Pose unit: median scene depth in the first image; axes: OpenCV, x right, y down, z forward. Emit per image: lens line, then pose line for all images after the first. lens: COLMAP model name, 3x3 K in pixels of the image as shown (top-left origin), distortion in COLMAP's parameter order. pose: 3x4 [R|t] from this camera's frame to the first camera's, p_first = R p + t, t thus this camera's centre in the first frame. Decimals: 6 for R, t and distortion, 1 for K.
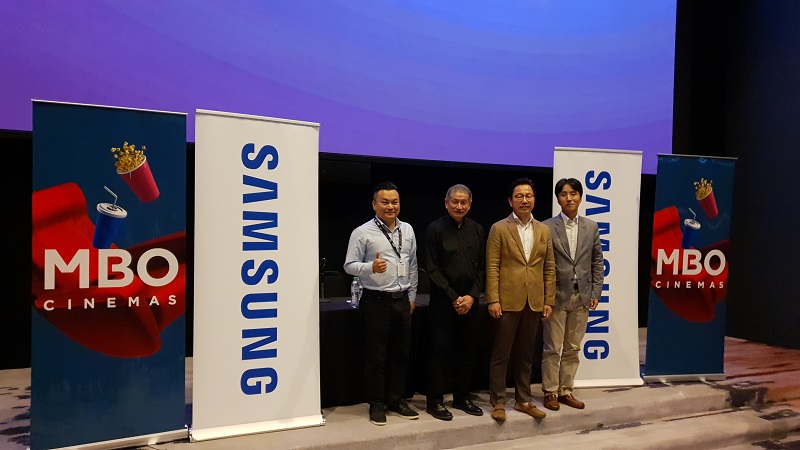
lens RADIAL K [[777.8, 0, 400.0], [0, 777.8, 225.0], [0, 0, 1]] dist [0.026042, 0.019783]
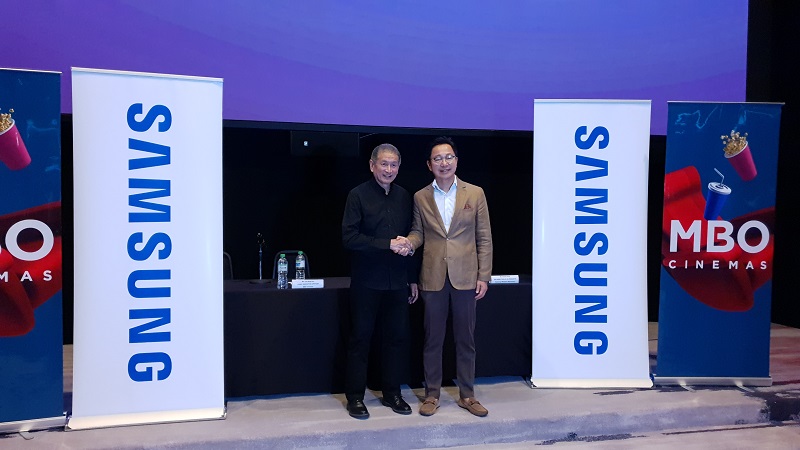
lens RADIAL K [[777.8, 0, 400.0], [0, 777.8, 225.0], [0, 0, 1]] dist [0.026042, 0.019783]
pose [[0.971822, -0.008514, -0.235562, 0.272675], [0.011943, 0.999842, 0.013132, 0.024010], [0.235413, -0.015575, 0.971771, 0.167163]]
